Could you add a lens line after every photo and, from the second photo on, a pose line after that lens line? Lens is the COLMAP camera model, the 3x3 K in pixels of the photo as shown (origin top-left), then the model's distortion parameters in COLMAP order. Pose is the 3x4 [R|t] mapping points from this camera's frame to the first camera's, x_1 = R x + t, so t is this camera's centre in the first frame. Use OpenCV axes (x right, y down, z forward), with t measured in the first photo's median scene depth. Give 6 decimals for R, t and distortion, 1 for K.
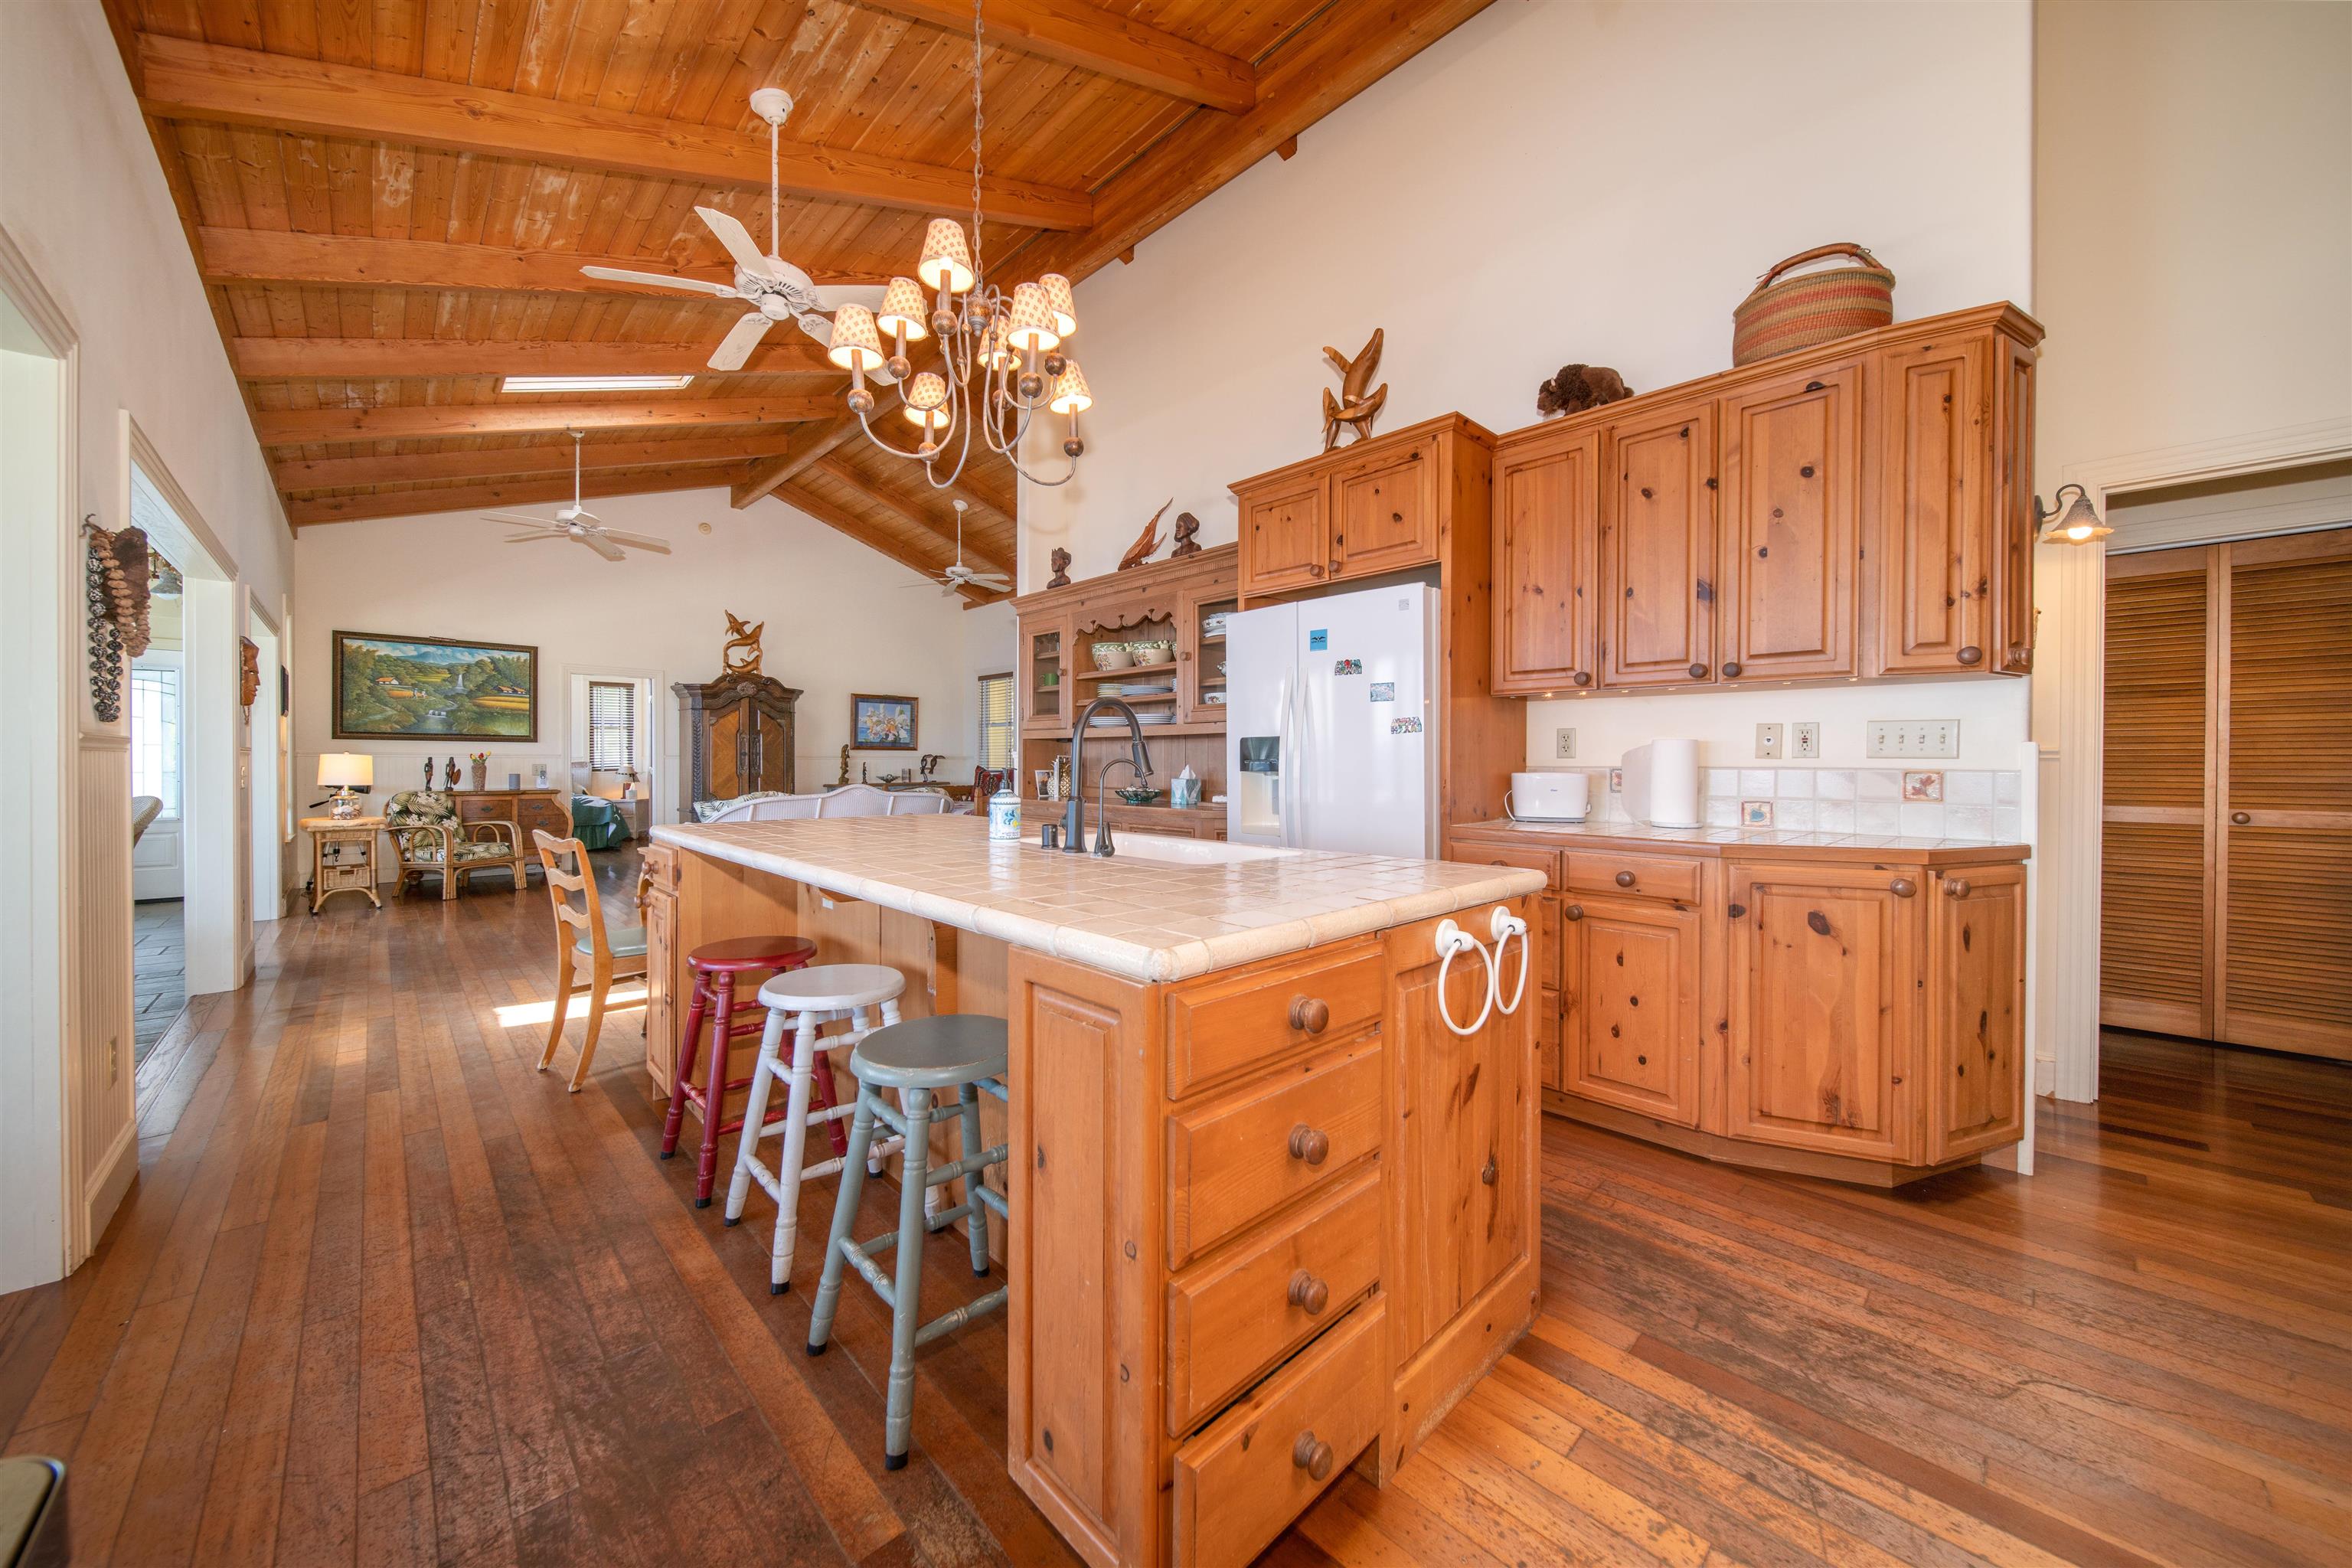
lens RADIAL K [[825.6, 0, 1171.7], [0, 825.6, 773.8], [0, 0, 1]] dist [-0.011050, -0.000222]
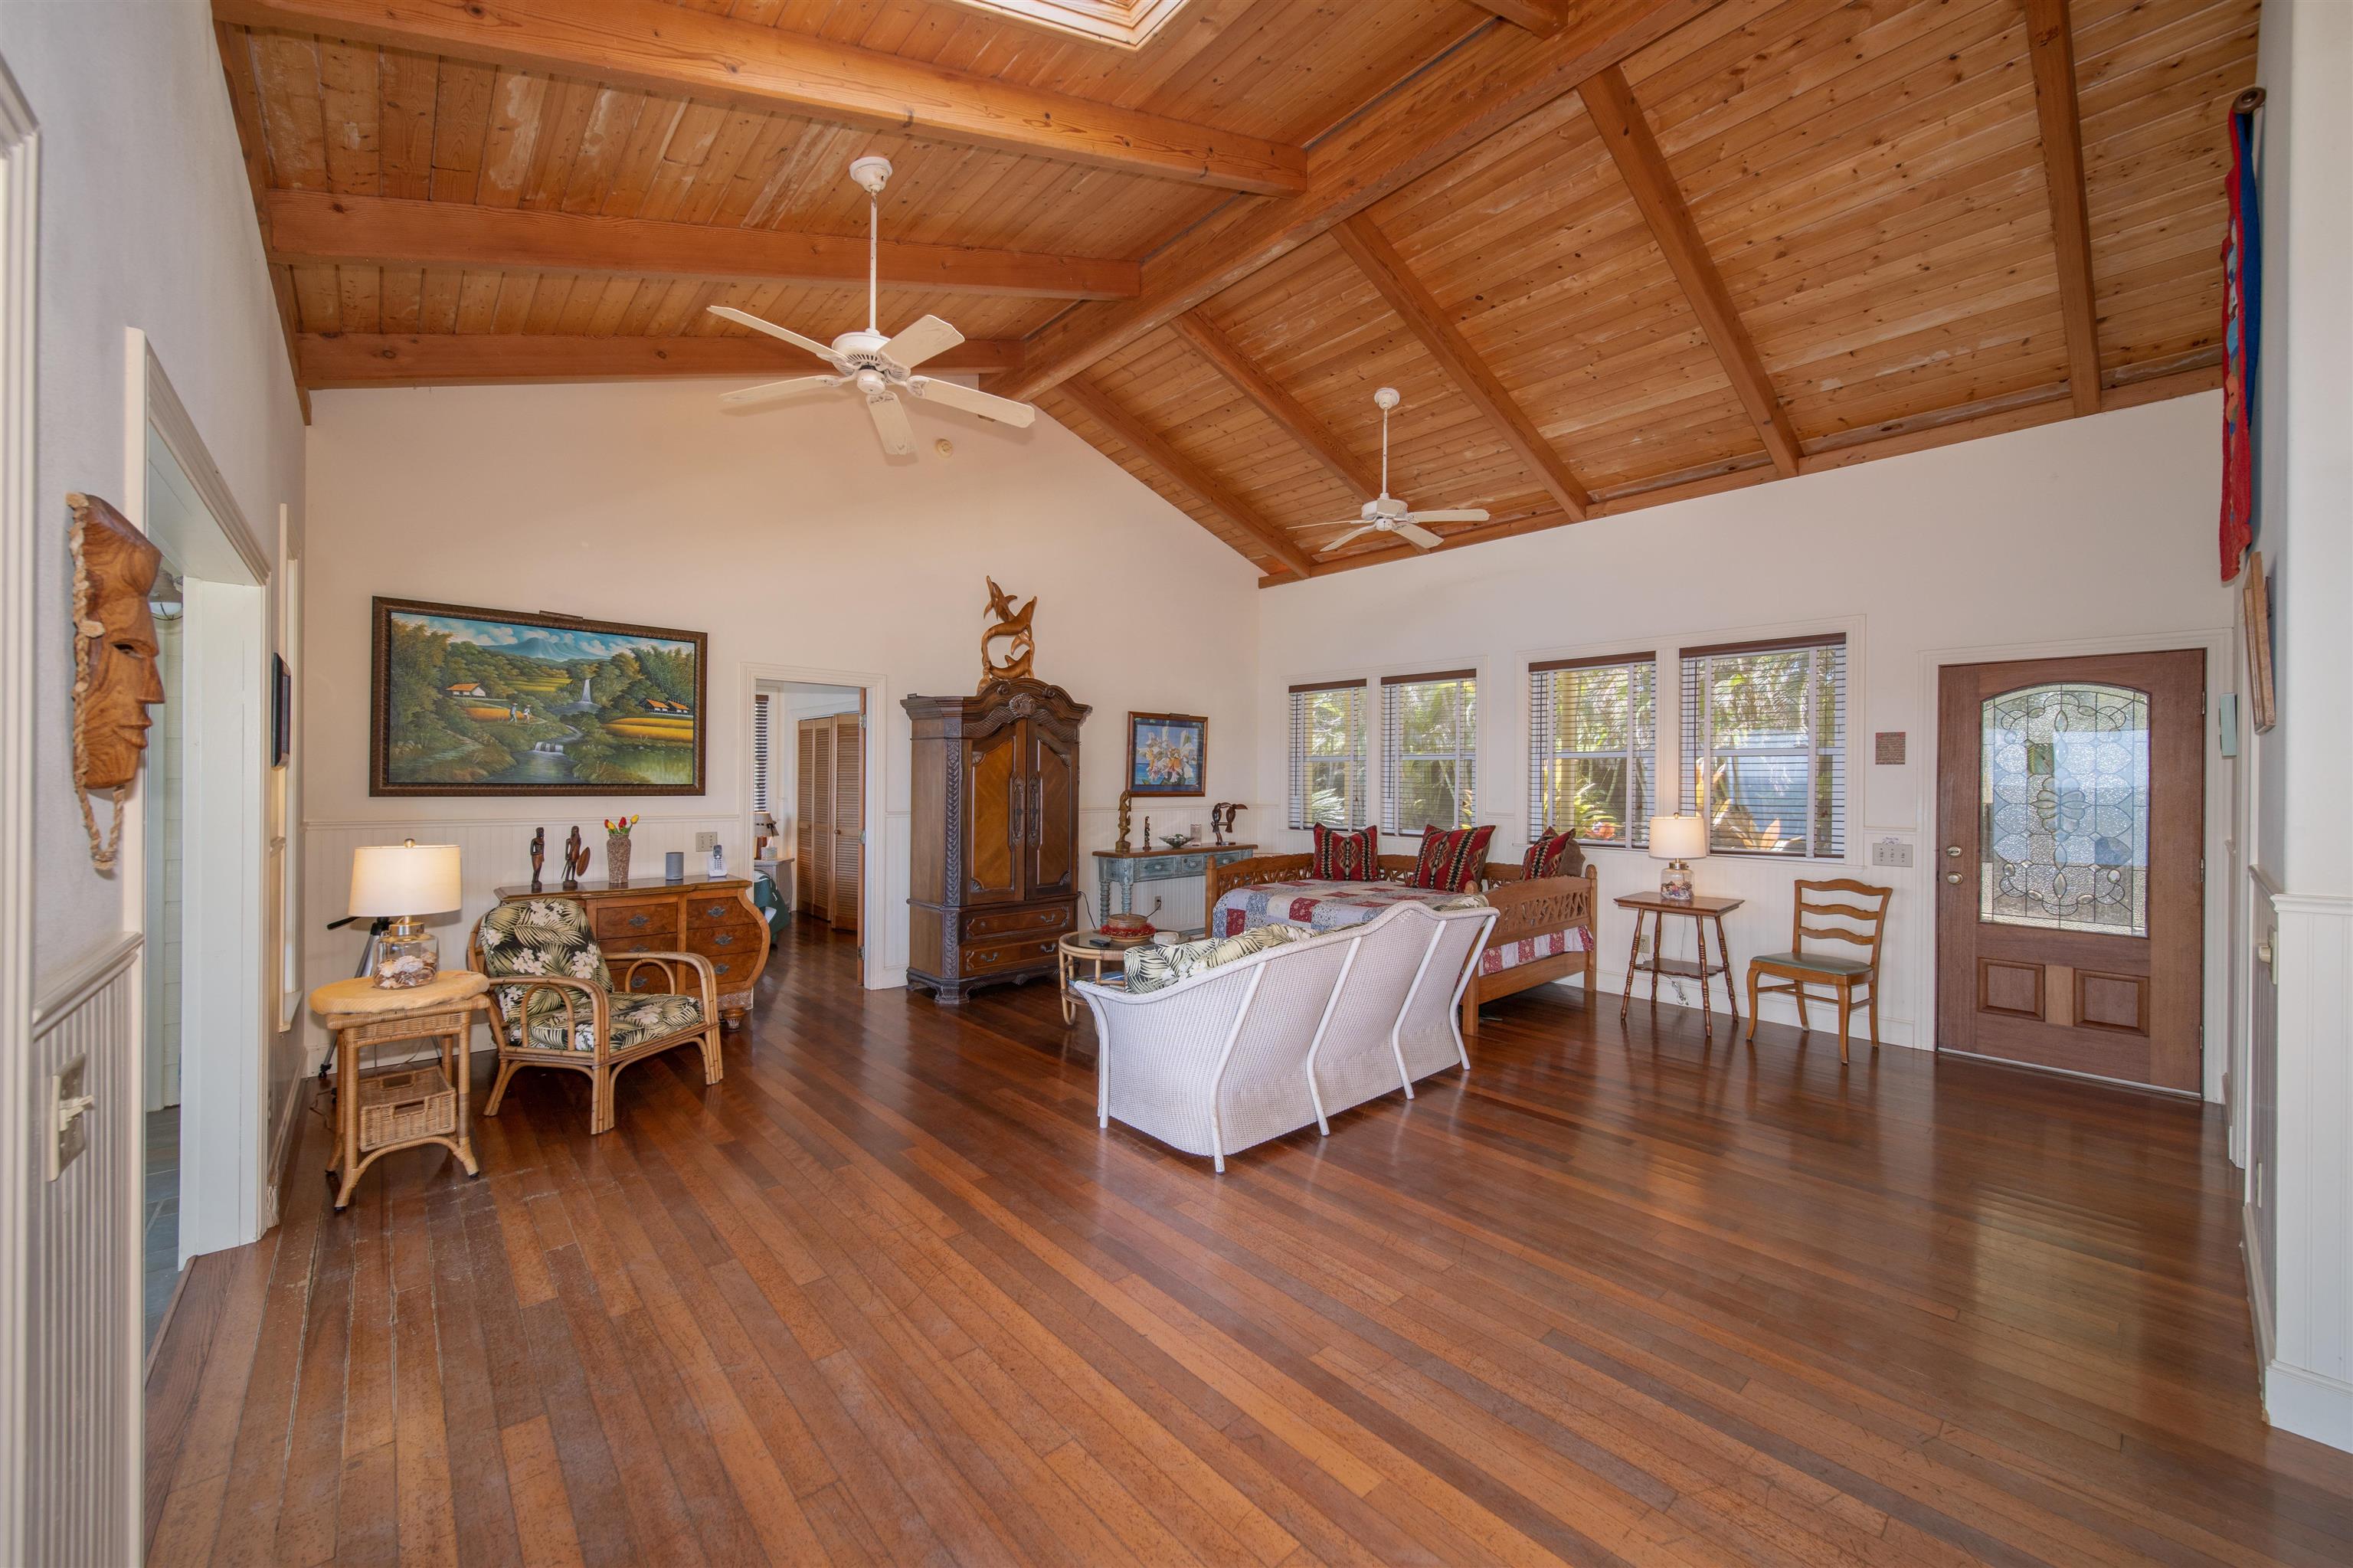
lens RADIAL K [[875.7, 0, 1161.8], [0, 875.7, 782.8], [0, 0, 1]] dist [-0.001080, 0.000123]
pose [[0.998931, 0.004562, -0.045993, -0.438034], [-0.005044, 0.999933, -0.010385, -0.044617], [0.045942, 0.010606, 0.998888, 0.407201]]
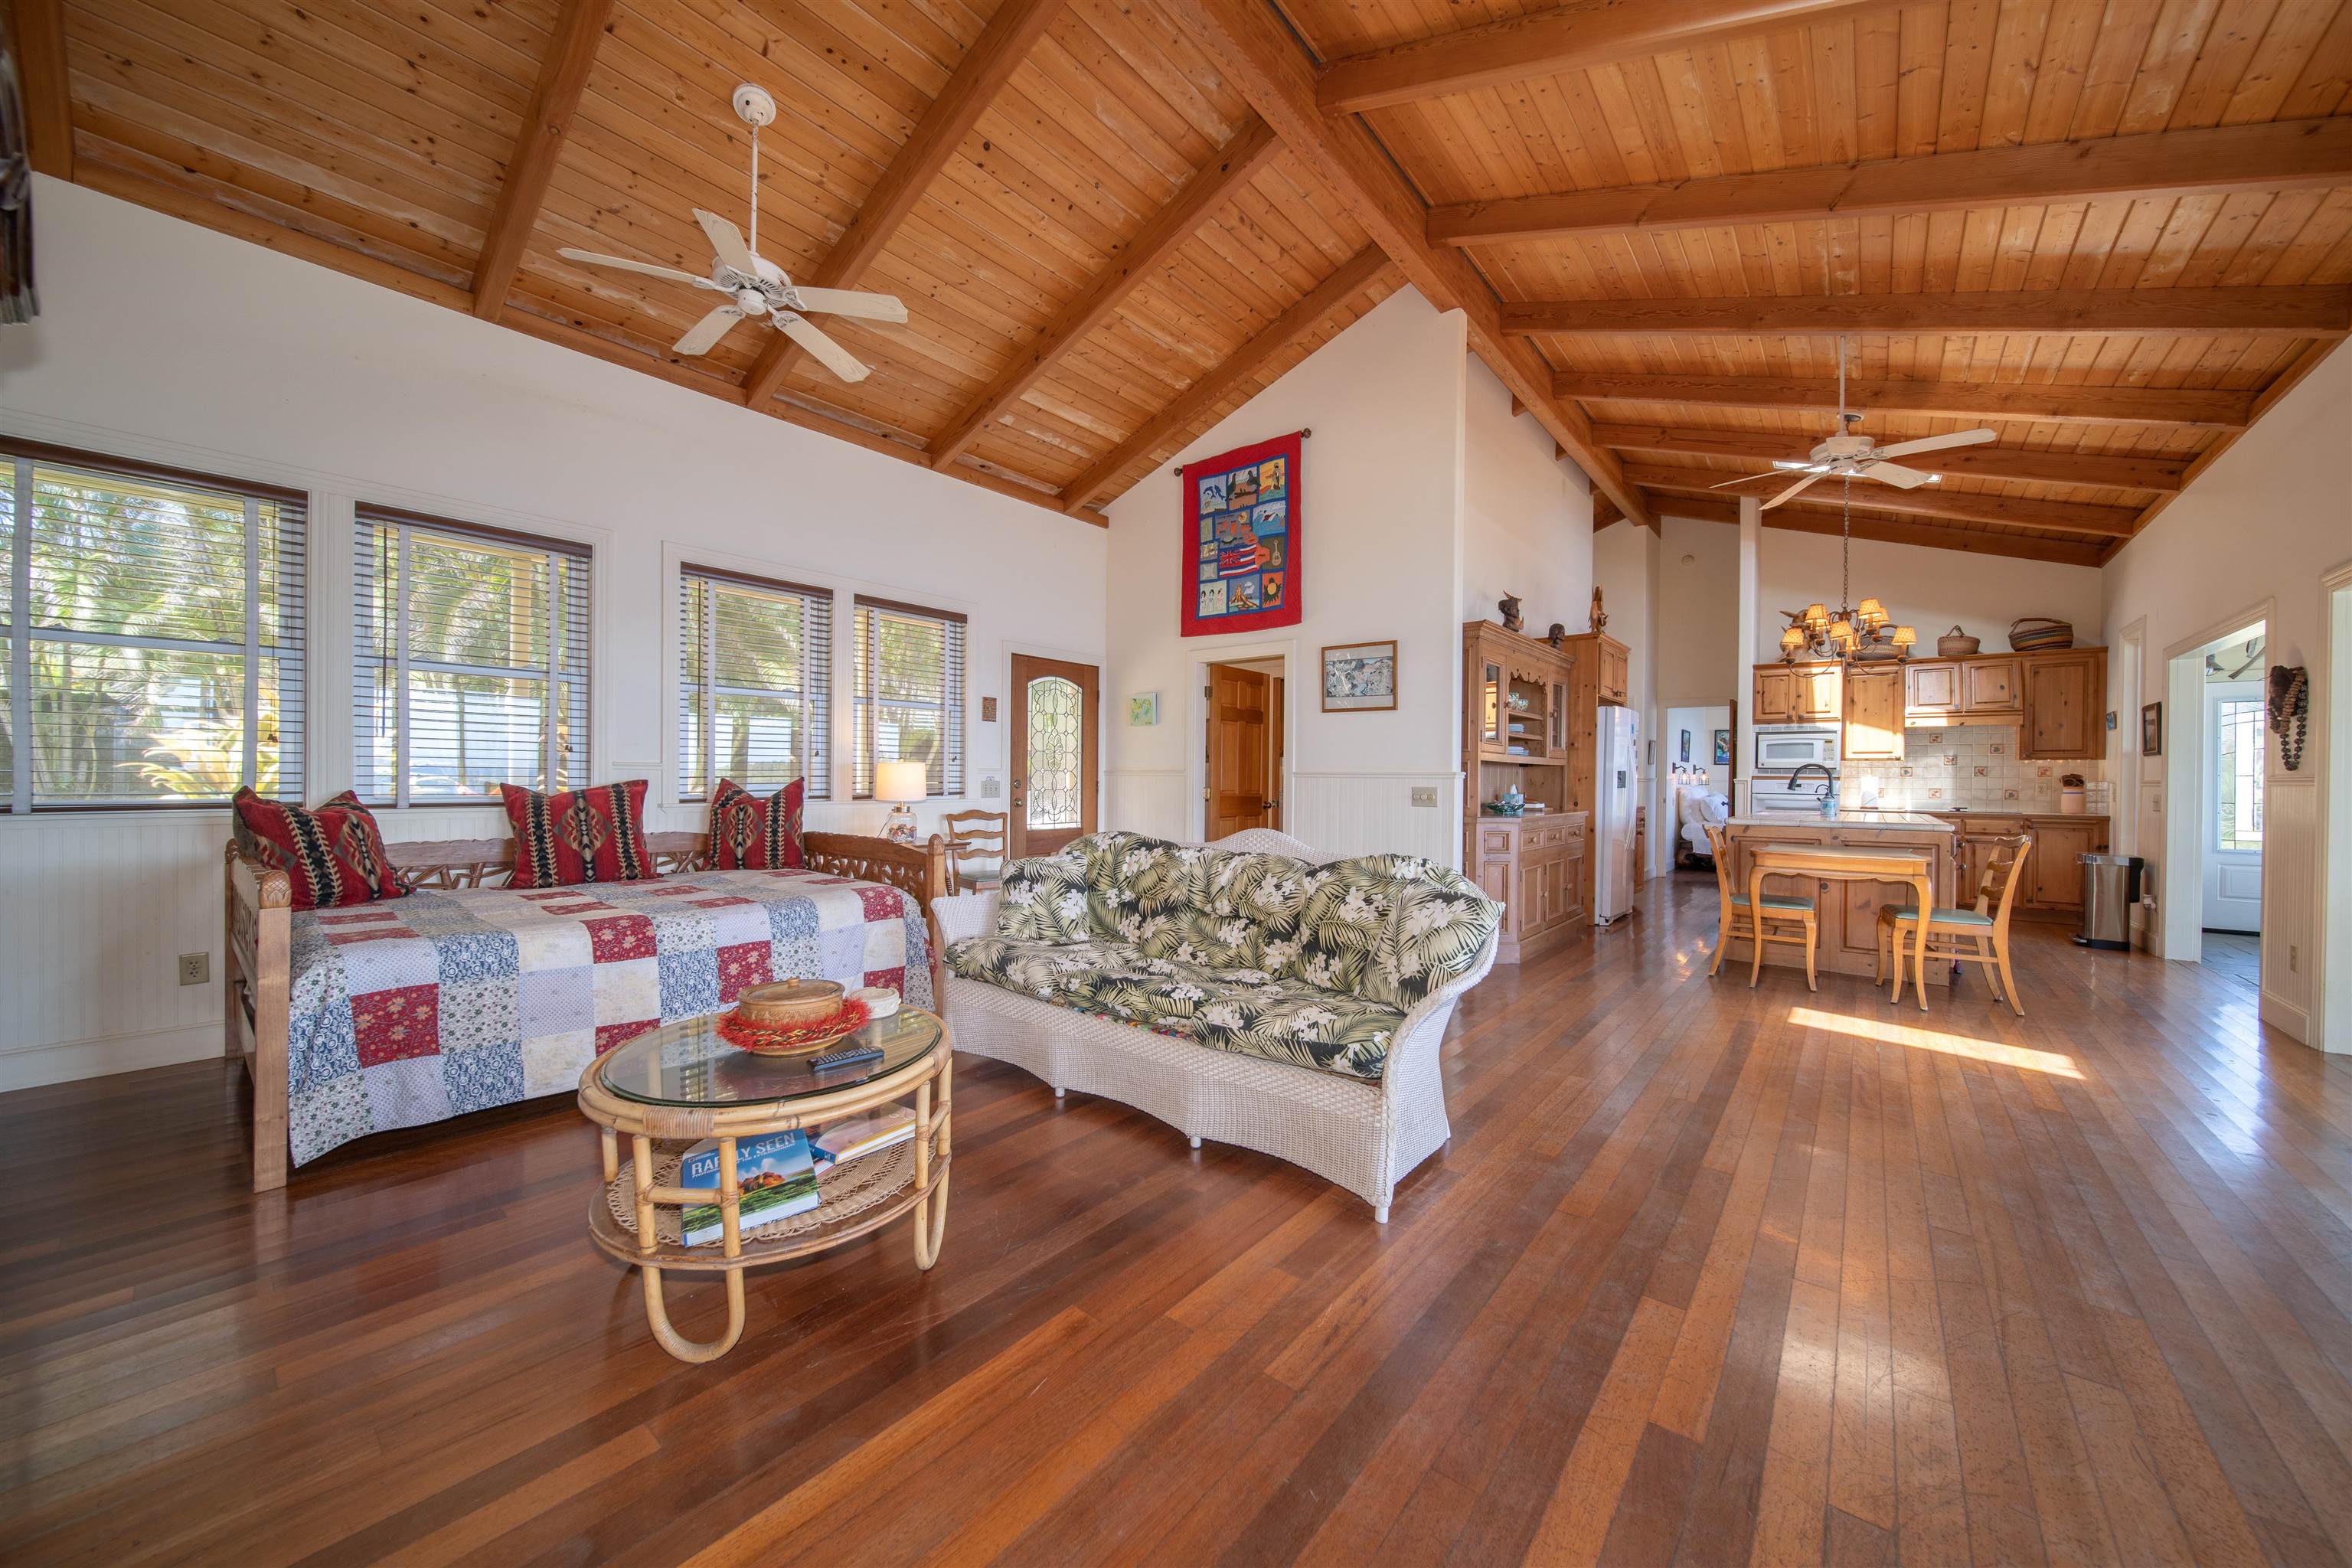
lens RADIAL K [[841.7, 0, 1159.1], [0, 841.7, 786.2], [0, 0, 1]] dist [0.000424, -0.000079]
pose [[-0.107515, -0.014995, 0.994090, -0.743046], [0.006005, 0.999858, 0.015732, -0.018341], [-0.994185, 0.007661, -0.107410, 0.945278]]
